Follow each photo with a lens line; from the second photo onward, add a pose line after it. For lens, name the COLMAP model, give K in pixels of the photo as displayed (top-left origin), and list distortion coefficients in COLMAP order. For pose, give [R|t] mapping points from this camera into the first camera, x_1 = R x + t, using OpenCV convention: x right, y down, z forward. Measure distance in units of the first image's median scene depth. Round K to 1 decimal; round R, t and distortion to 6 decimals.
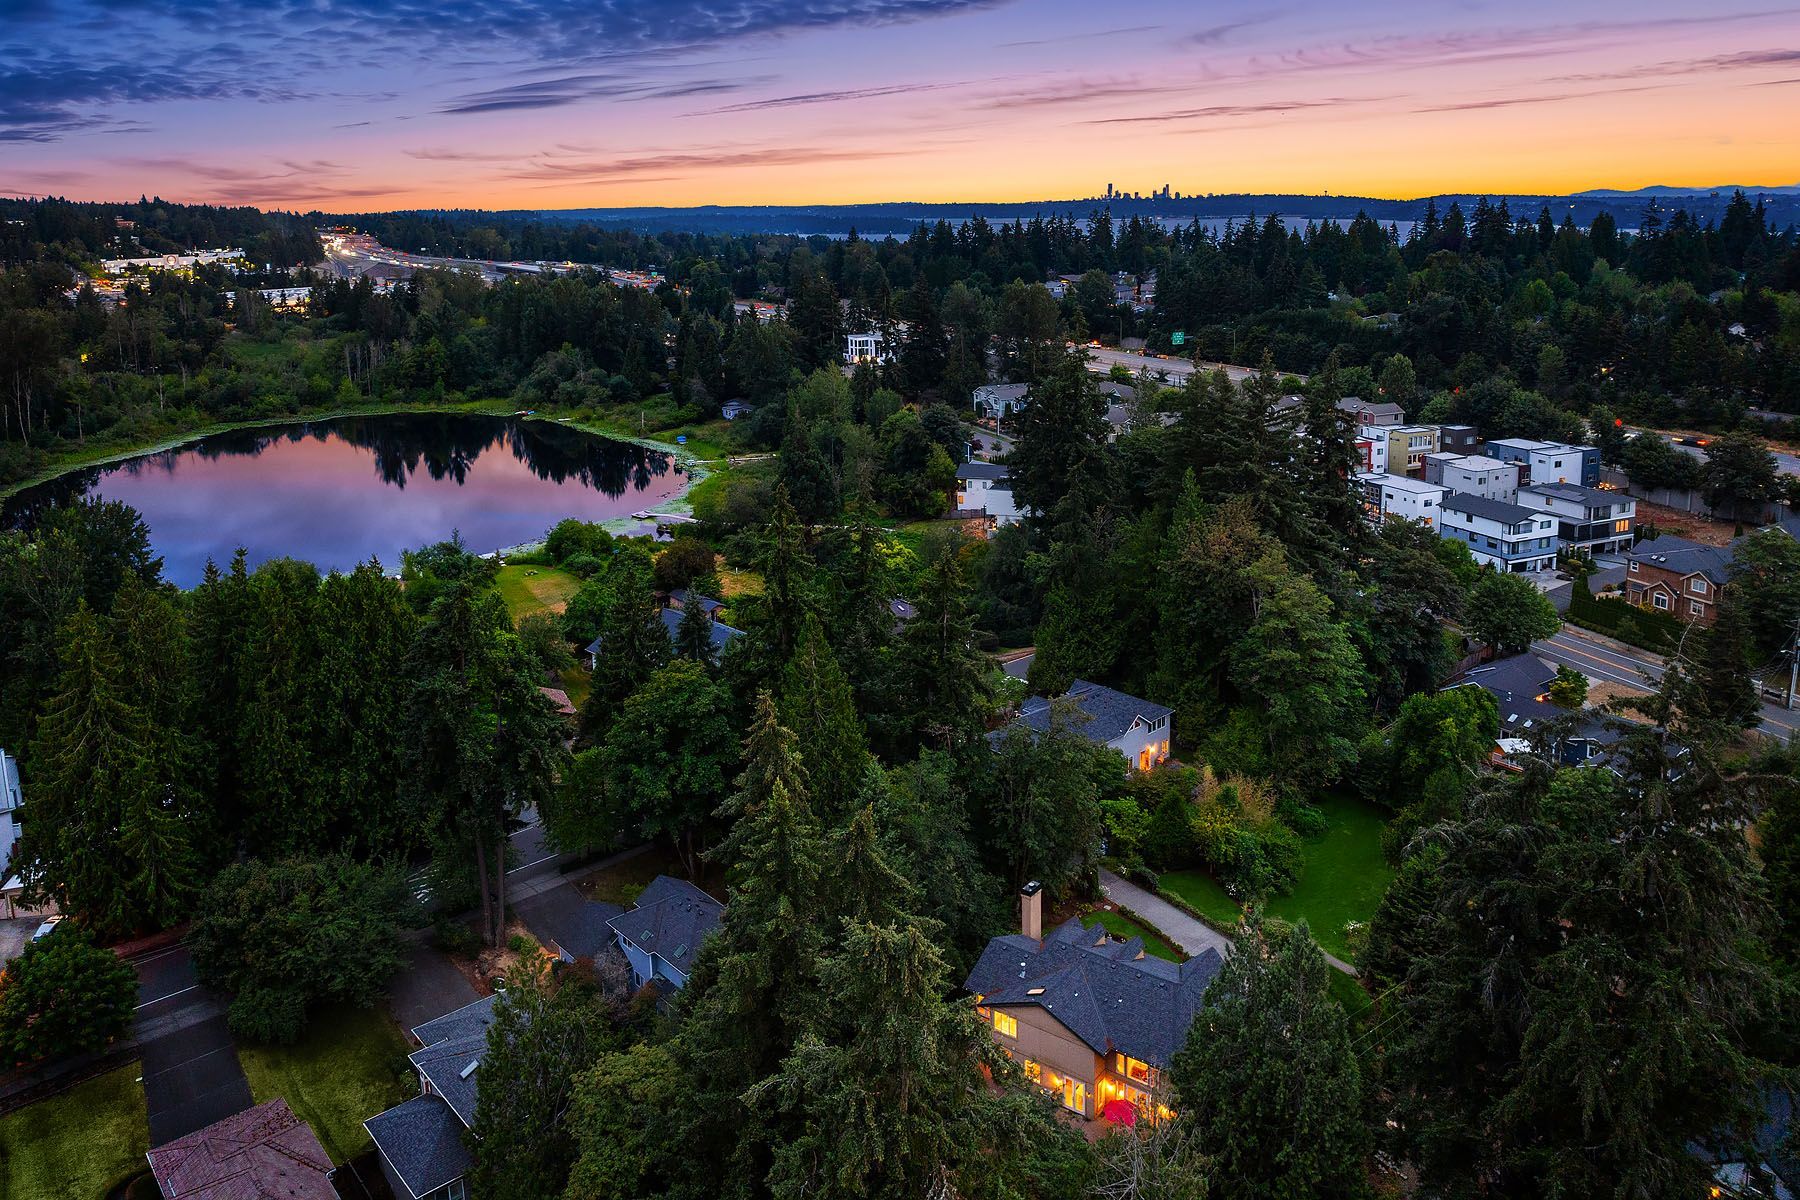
lens RADIAL K [[1244.0, 0, 900.0], [0, 1244.0, 600.0], [0, 0, 1]] dist [-0.000219, -0.000568]
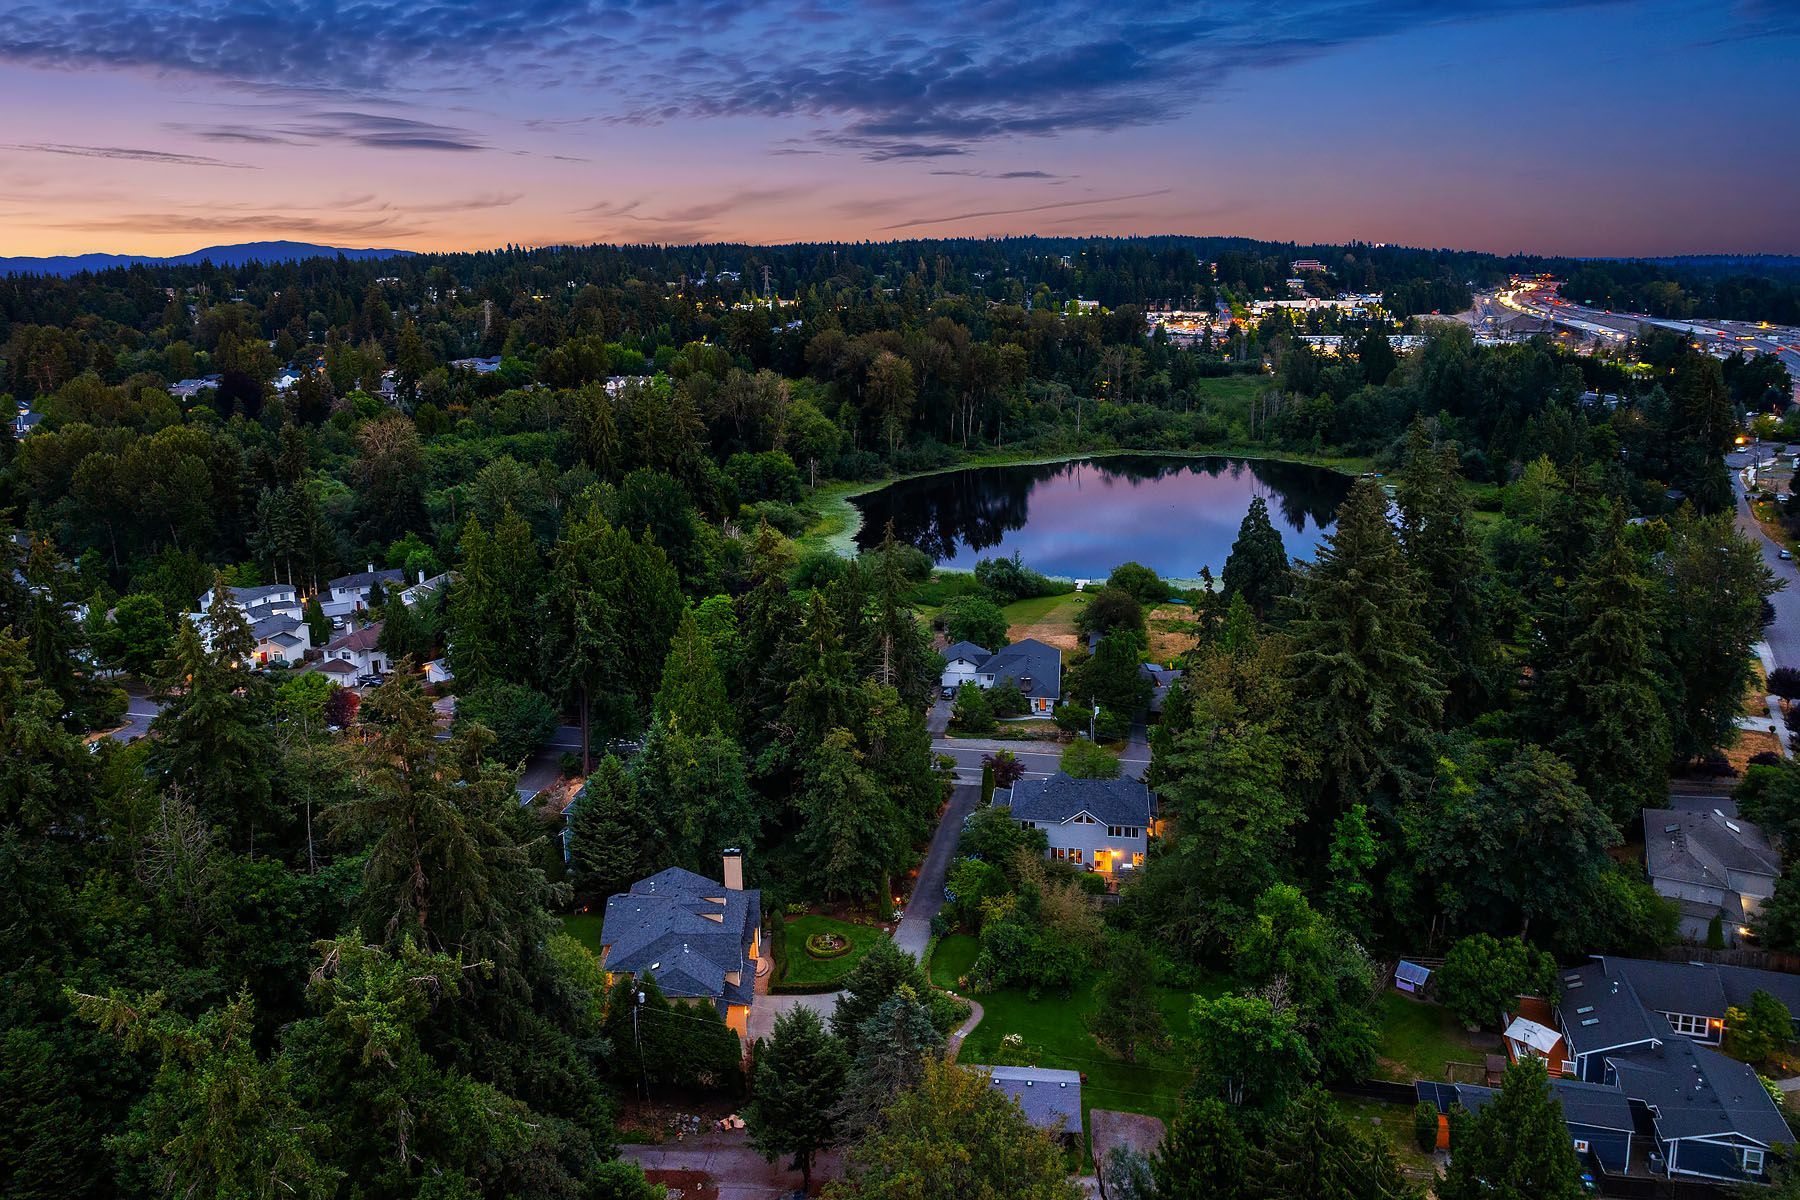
lens RADIAL K [[1305.1, 0, 888.6], [0, 1305.1, 591.4], [0, 0, 1]] dist [-0.024313, -0.004632]
pose [[0.633791, 0.200606, -0.747038, 0.248902], [-0.236622, 0.969768, 0.059666, -0.031449], [0.736423, 0.138949, 0.662098, 0.041746]]
